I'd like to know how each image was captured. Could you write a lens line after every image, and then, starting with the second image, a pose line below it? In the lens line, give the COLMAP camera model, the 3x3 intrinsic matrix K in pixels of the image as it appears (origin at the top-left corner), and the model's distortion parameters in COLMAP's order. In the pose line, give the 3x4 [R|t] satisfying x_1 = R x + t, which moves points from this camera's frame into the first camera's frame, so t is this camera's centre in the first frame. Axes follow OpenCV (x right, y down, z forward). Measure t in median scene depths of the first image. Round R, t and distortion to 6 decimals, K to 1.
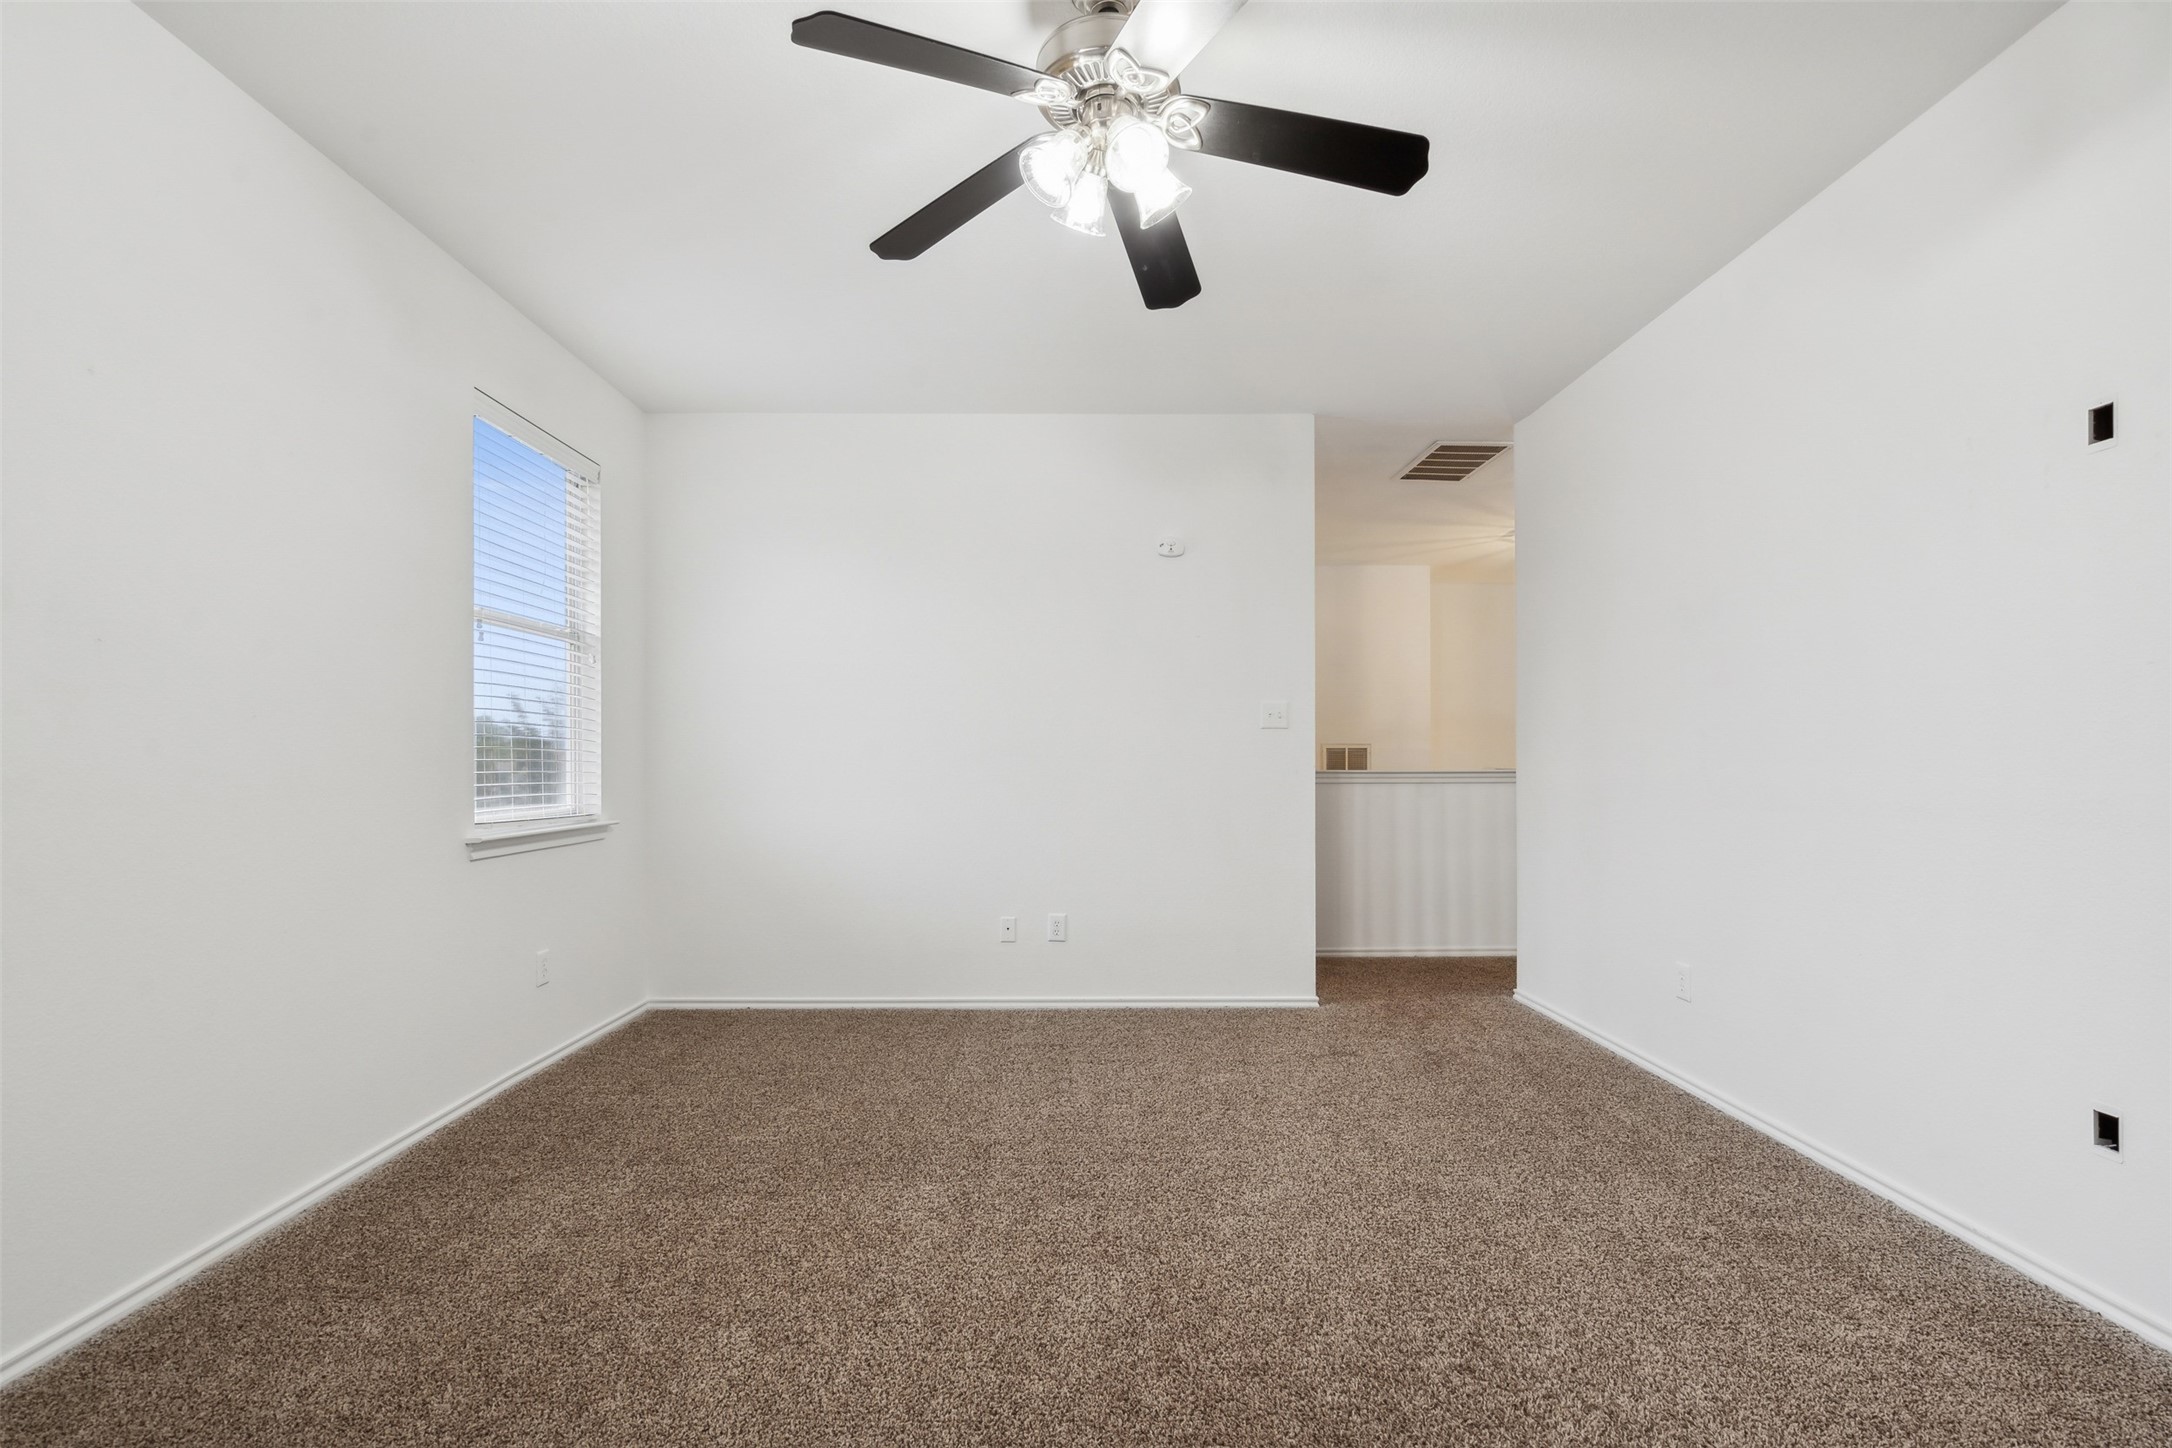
lens RADIAL K [[995.9, 0, 1081.8], [0, 995.9, 744.2], [0, 0, 1]] dist [-0.000738, 0.001092]
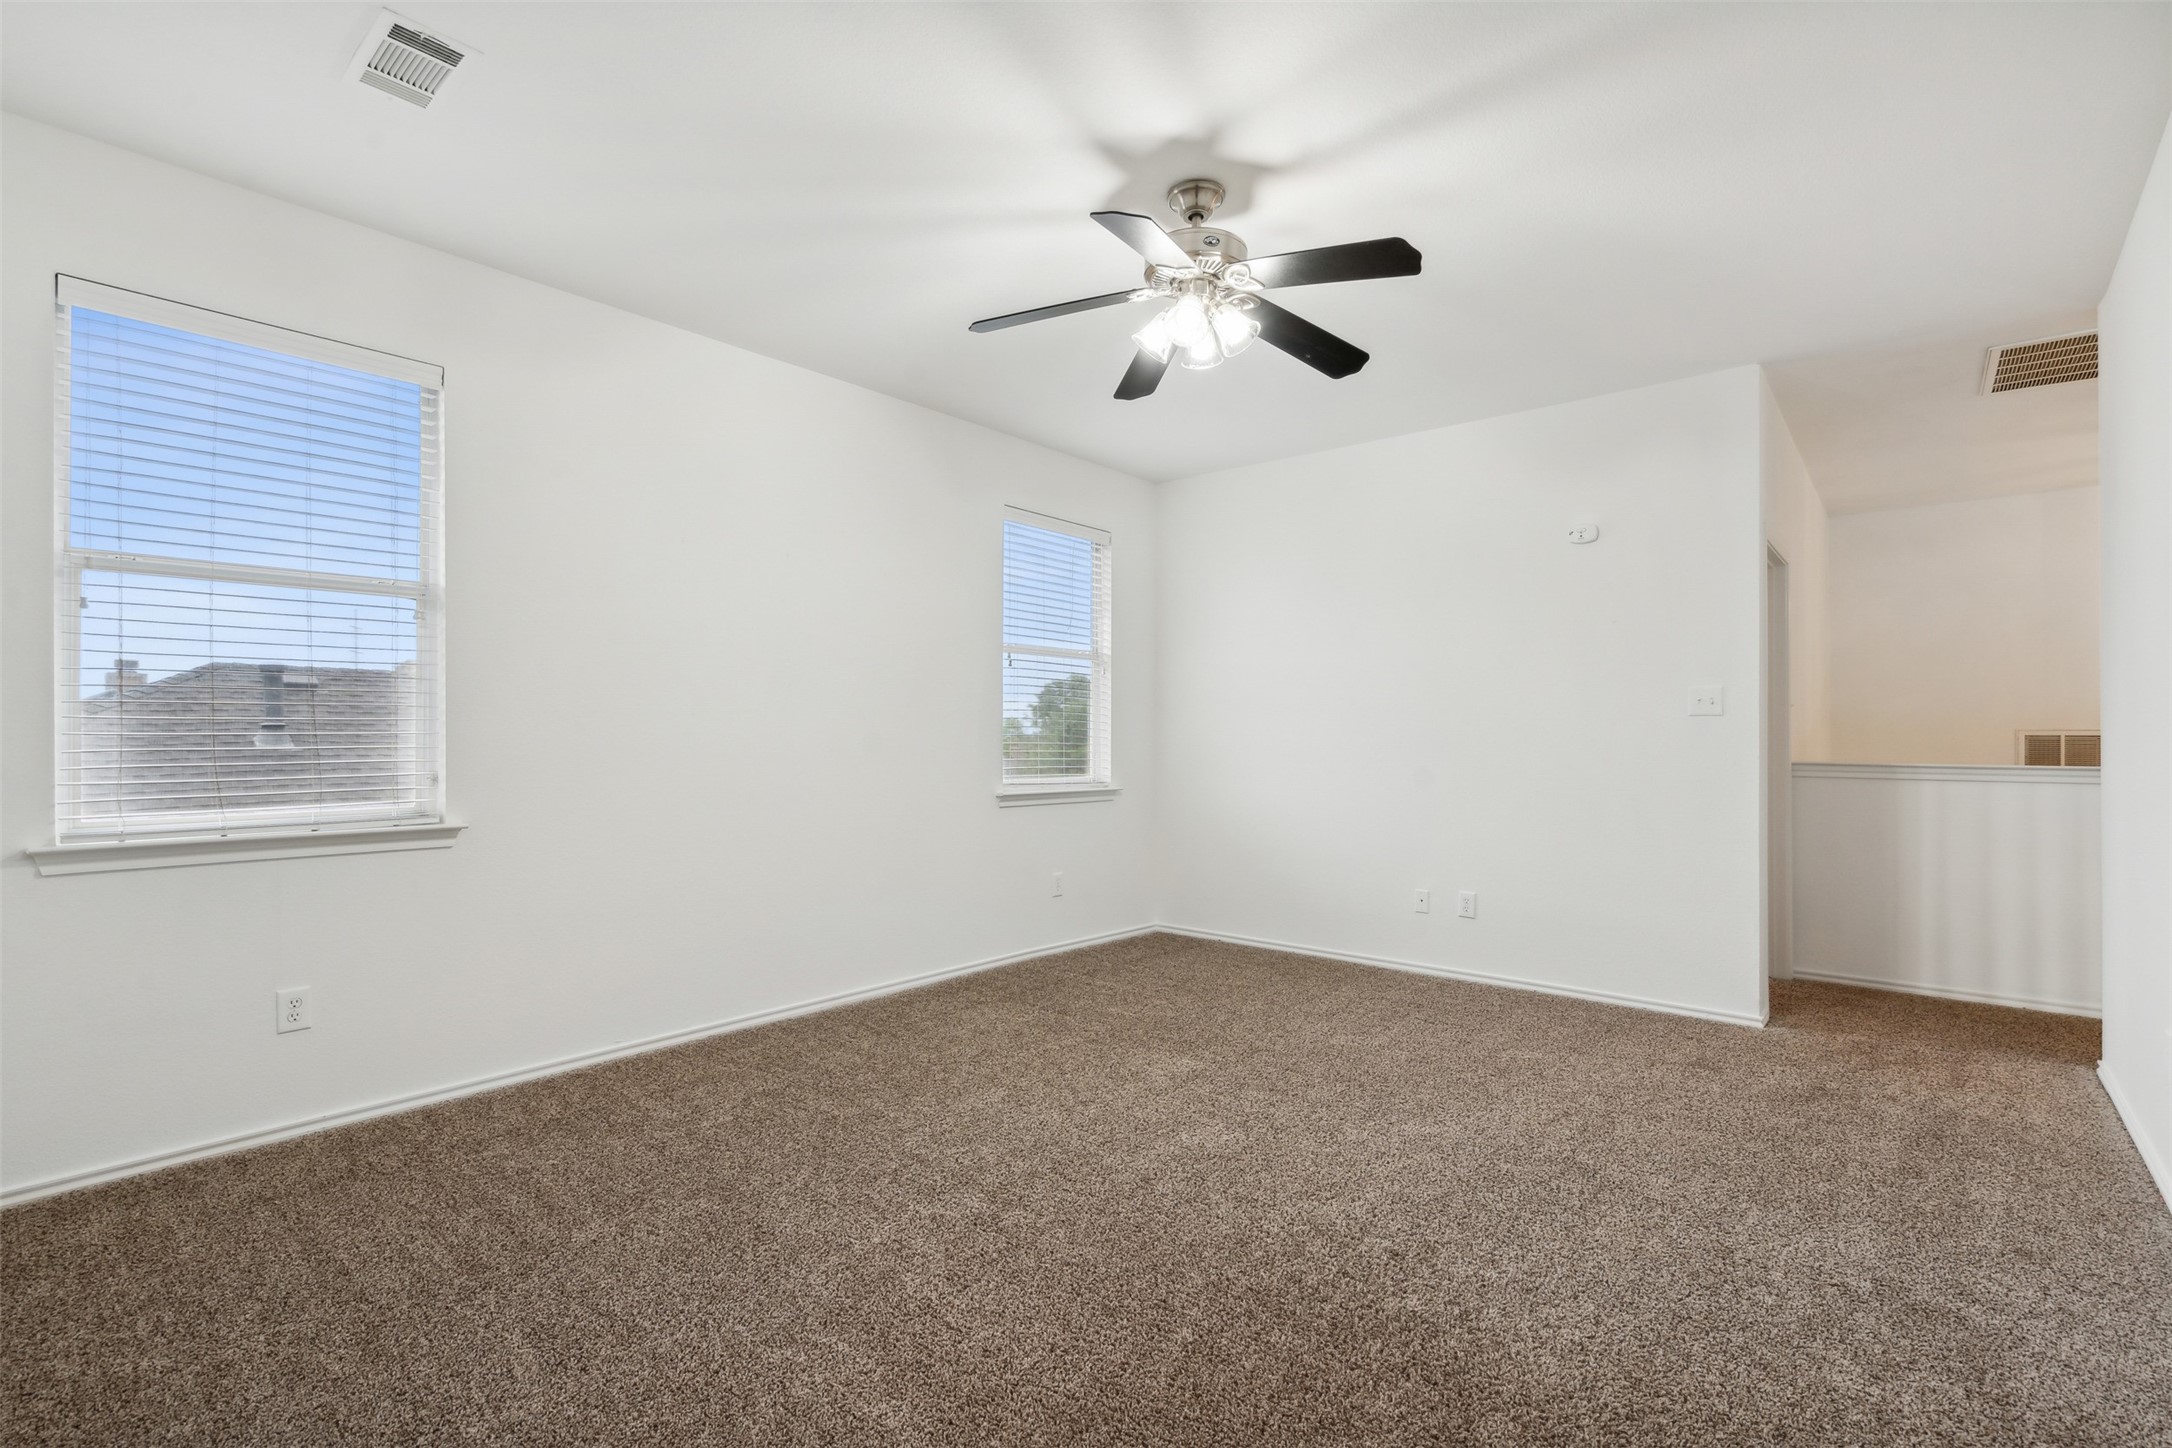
lens RADIAL K [[988.1, 0, 1086.0], [0, 988.1, 724.0], [0, 0, 1]] dist [0.002572, 0.000510]
pose [[0.759895, -0.002554, -0.650041, 0.404057], [0.002211, 0.999997, -0.001345, -0.009920], [0.650043, -0.000415, 0.759898, -0.077315]]
